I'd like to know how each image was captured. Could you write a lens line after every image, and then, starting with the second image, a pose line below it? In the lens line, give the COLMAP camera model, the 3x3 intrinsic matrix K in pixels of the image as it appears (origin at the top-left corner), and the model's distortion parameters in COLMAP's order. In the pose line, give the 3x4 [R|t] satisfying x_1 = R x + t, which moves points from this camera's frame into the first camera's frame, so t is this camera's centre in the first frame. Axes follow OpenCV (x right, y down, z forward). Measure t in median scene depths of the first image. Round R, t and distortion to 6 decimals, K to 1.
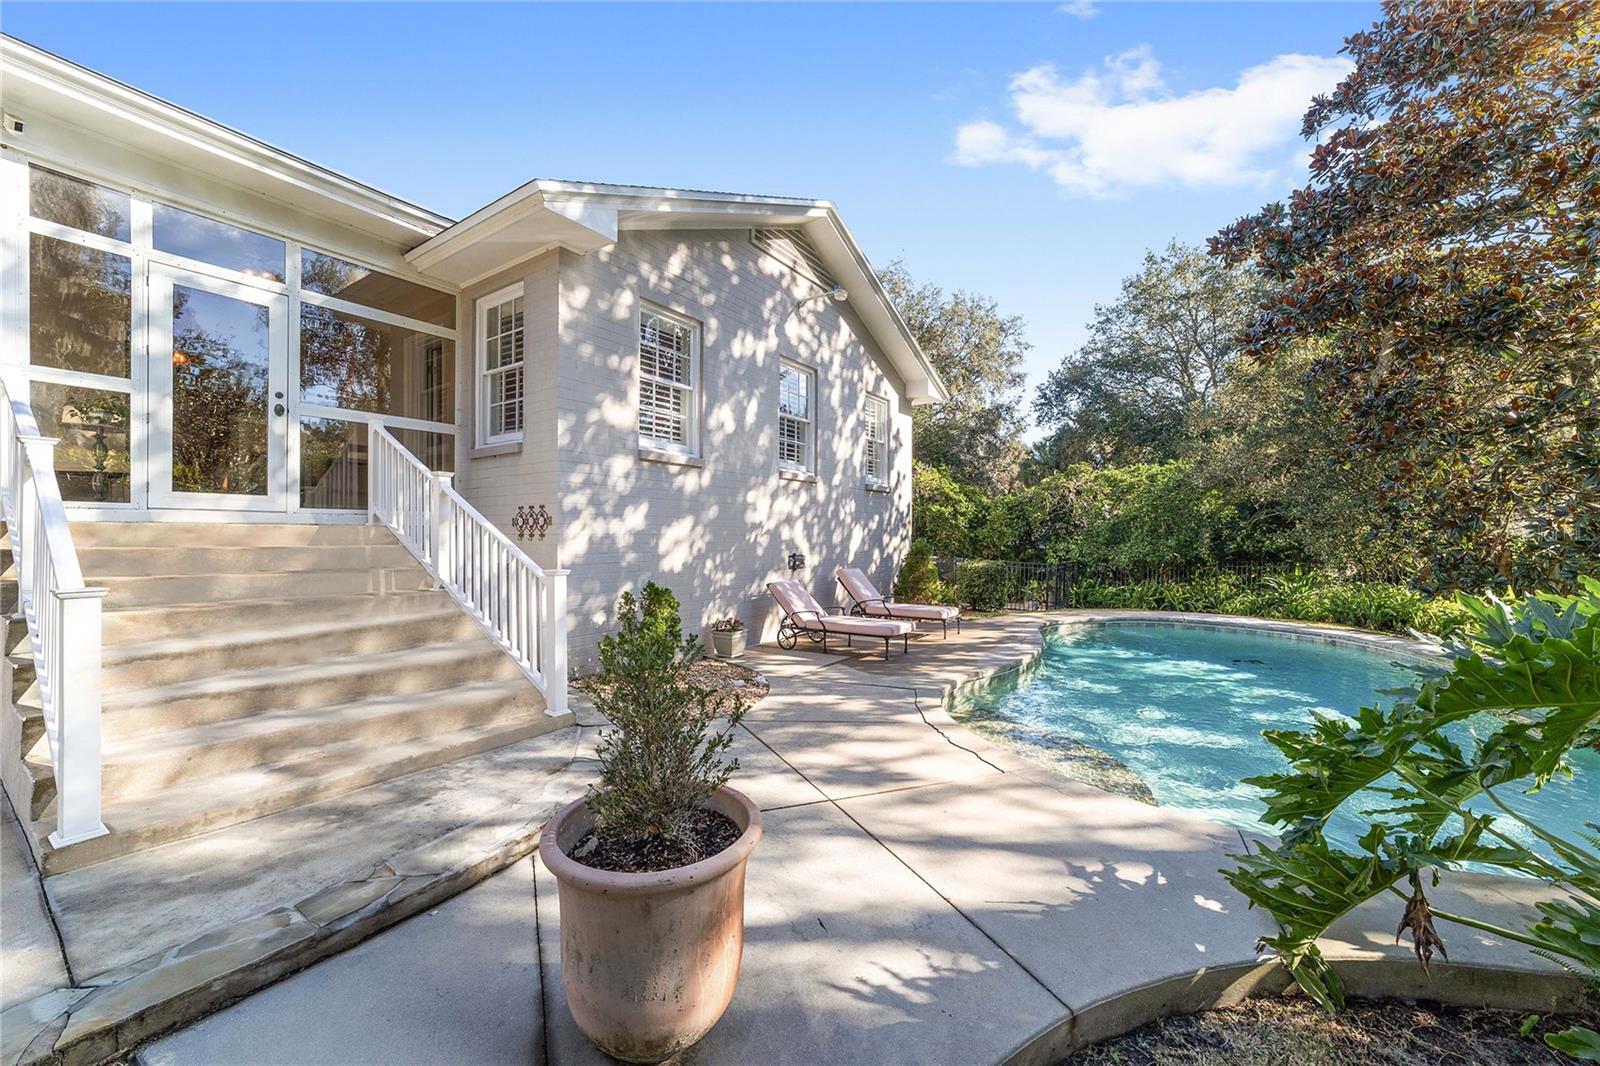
lens RADIAL K [[609.0, 0, 800.0], [0, 609.0, 533.0], [0, 0, 1]] dist [-0.000251, 0.000071]
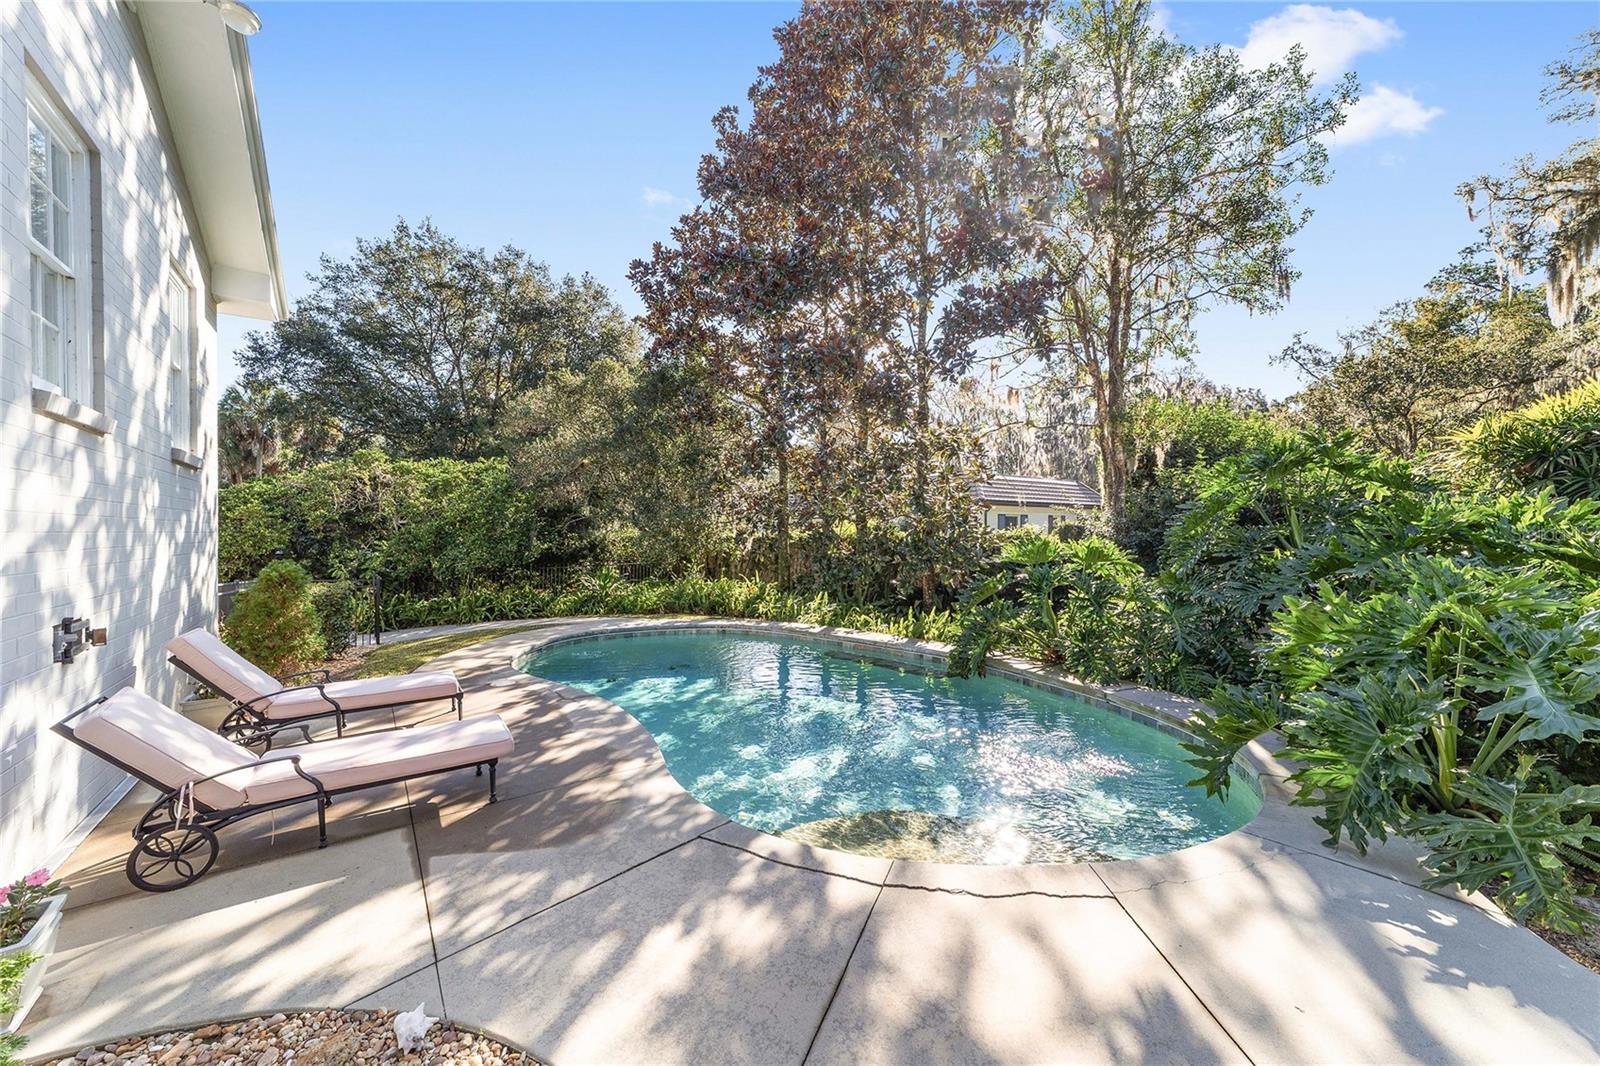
lens RADIAL K [[609.0, 0, 800.0], [0, 609.0, 533.0], [0, 0, 1]] dist [-0.000251, 0.000071]
pose [[0.354714, -0.004987, 0.934962, -0.171023], [0.000228, 0.999986, 0.005247, -0.017900], [-0.934975, -0.001648, 0.354710, 0.383625]]
